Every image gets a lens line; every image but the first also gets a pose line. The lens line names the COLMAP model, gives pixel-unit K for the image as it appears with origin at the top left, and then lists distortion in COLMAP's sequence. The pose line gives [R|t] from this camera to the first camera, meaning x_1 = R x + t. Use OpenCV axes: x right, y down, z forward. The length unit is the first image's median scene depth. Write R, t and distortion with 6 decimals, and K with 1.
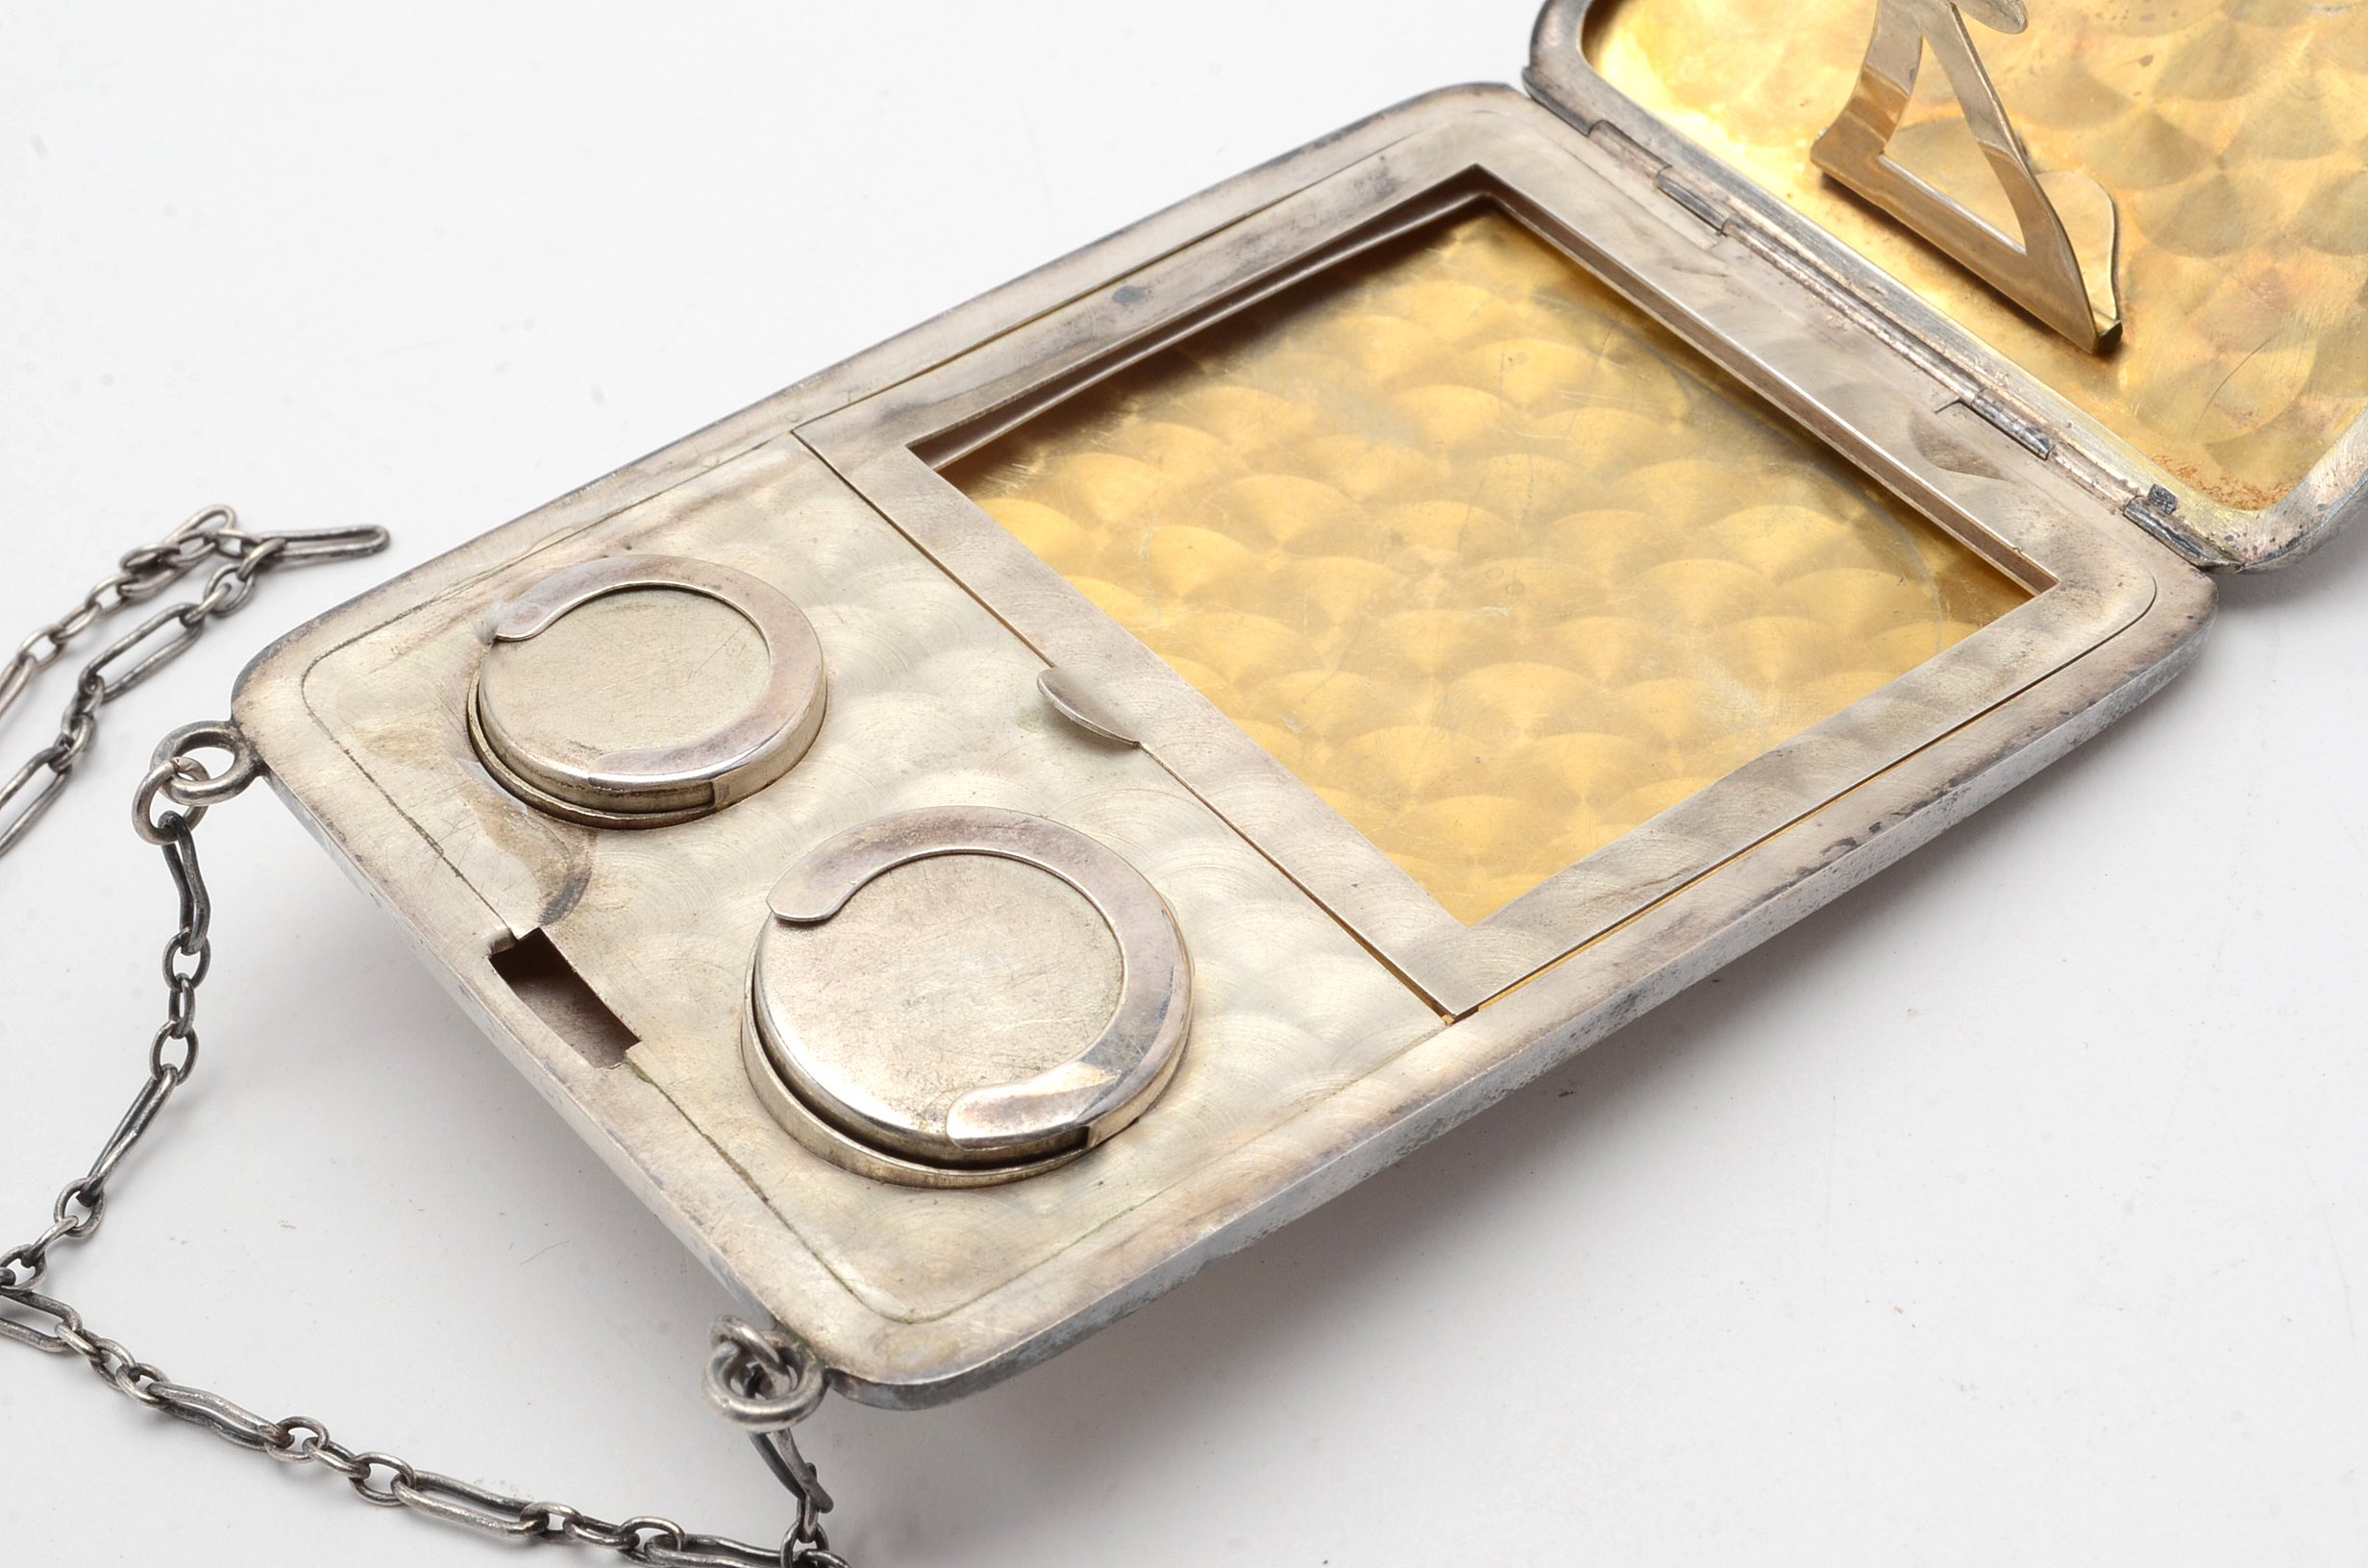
lens RADIAL K [[4480.3, 0, 1185.4], [0, 4480.3, 789.2], [0, 0, 1]] dist [-0.061801, 0.000000]
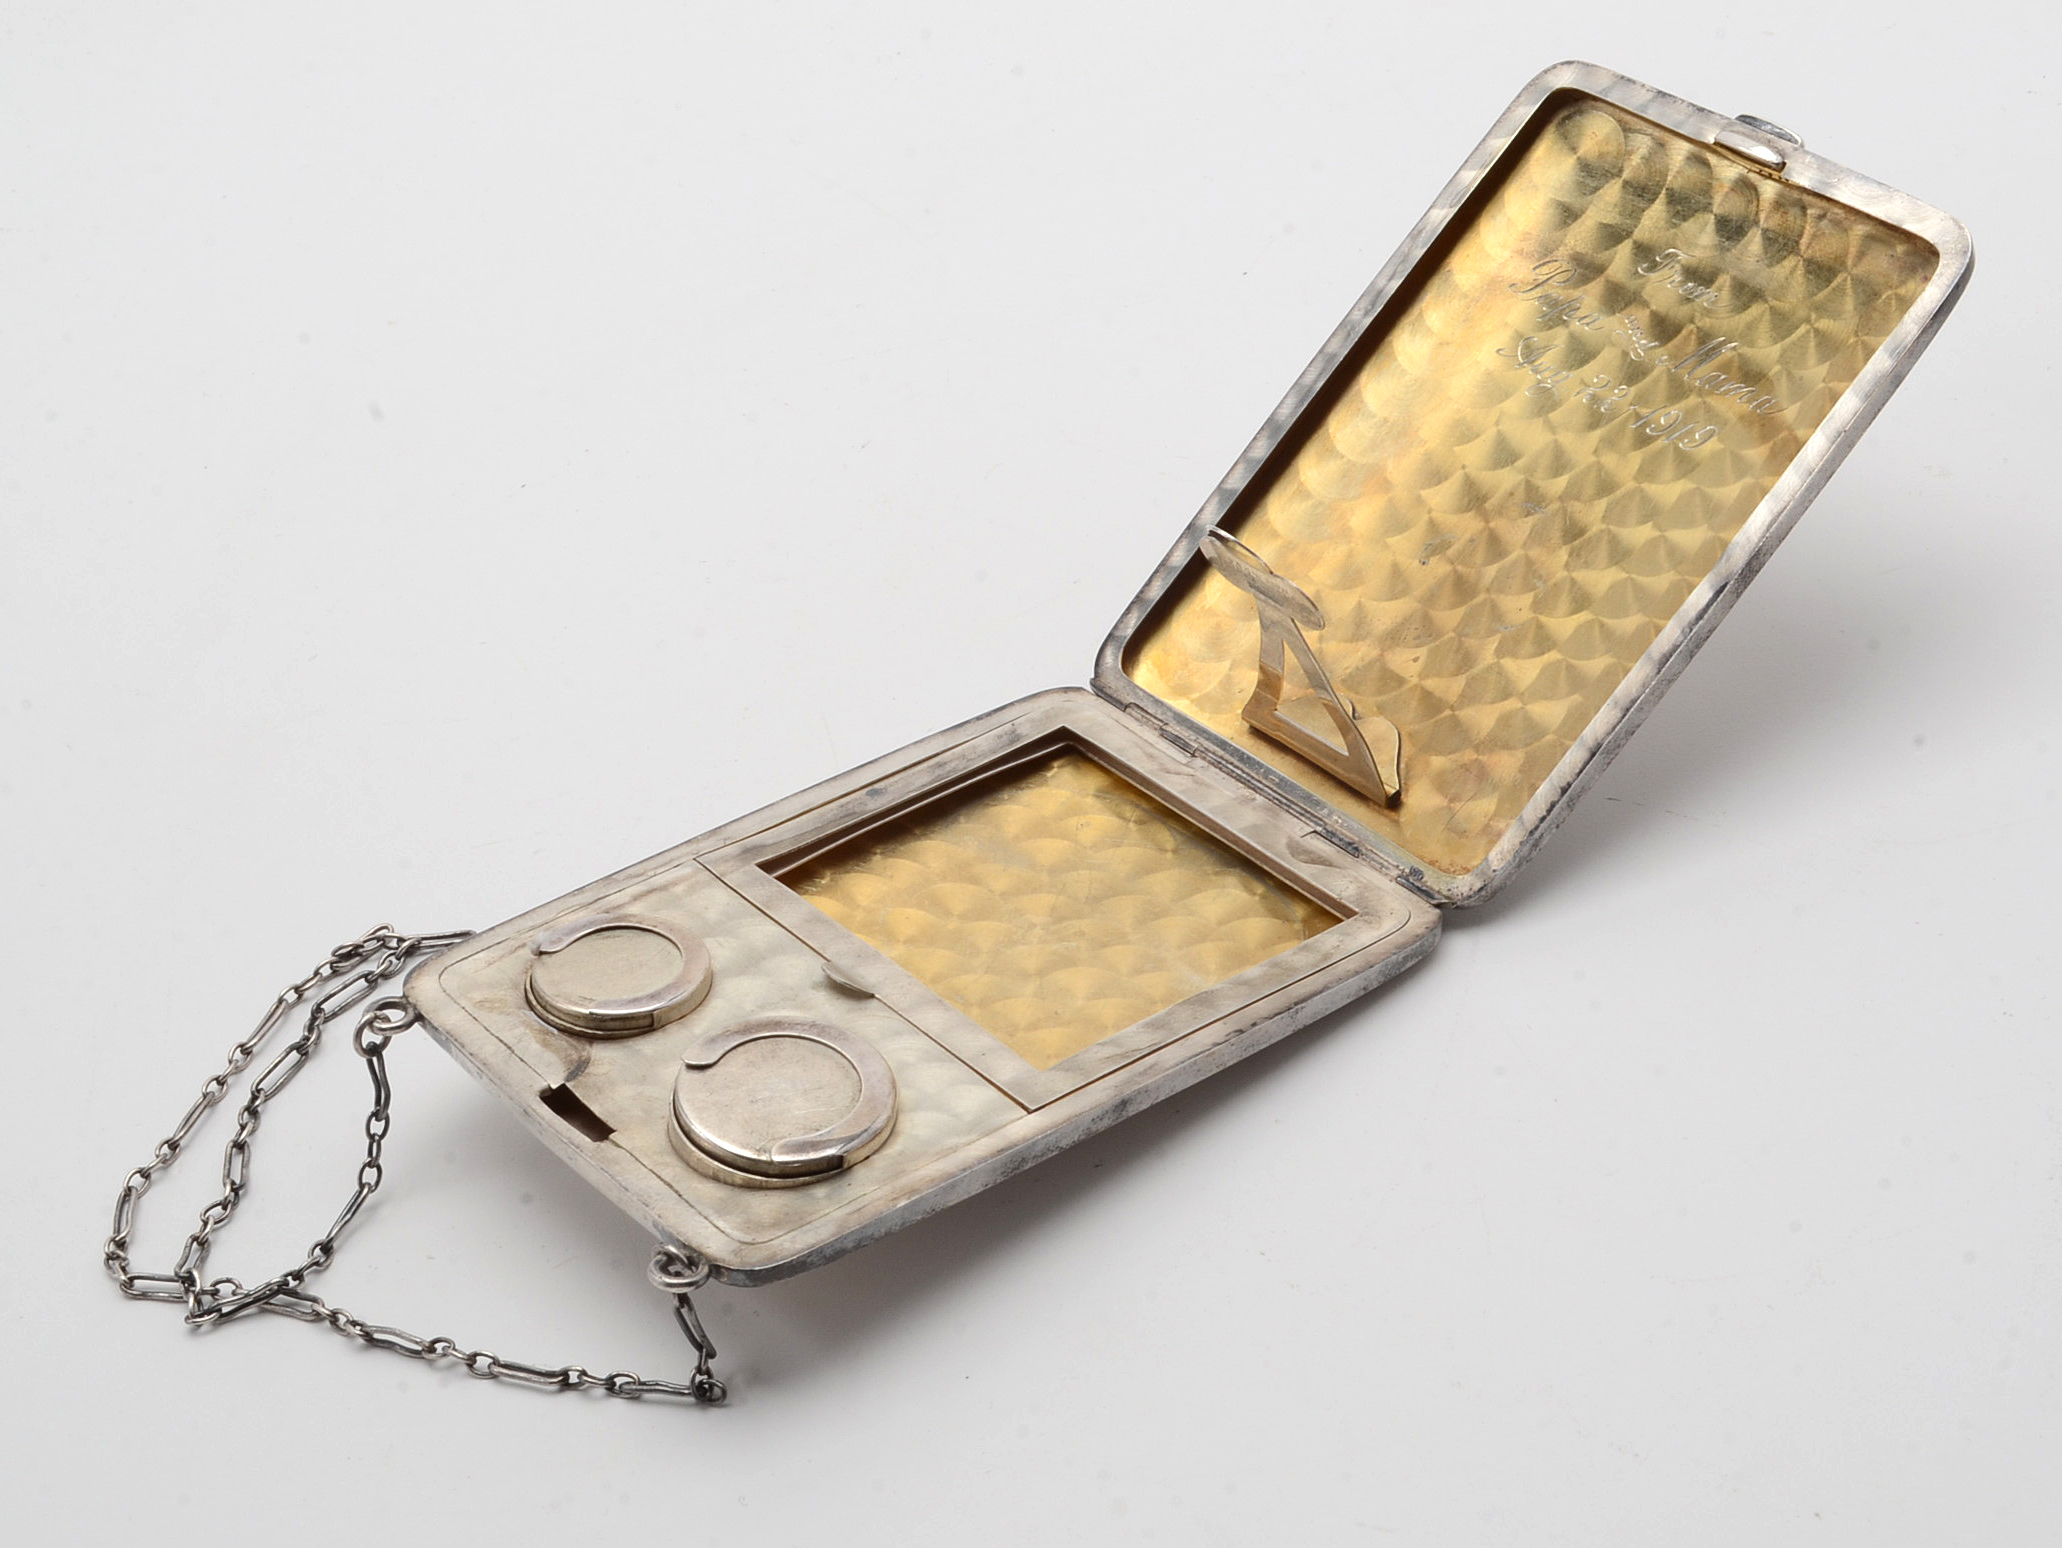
lens RADIAL K [[3466.6, 0, 1030.9], [0, 3466.6, 771.6], [0, 0, 1]] dist [-0.195378, 0.000000]
pose [[0.999784, -0.019840, 0.006260, 0.047961], [0.020682, 0.980357, -0.196142, 0.182231], [-0.002245, 0.196229, 0.980556, -0.460735]]
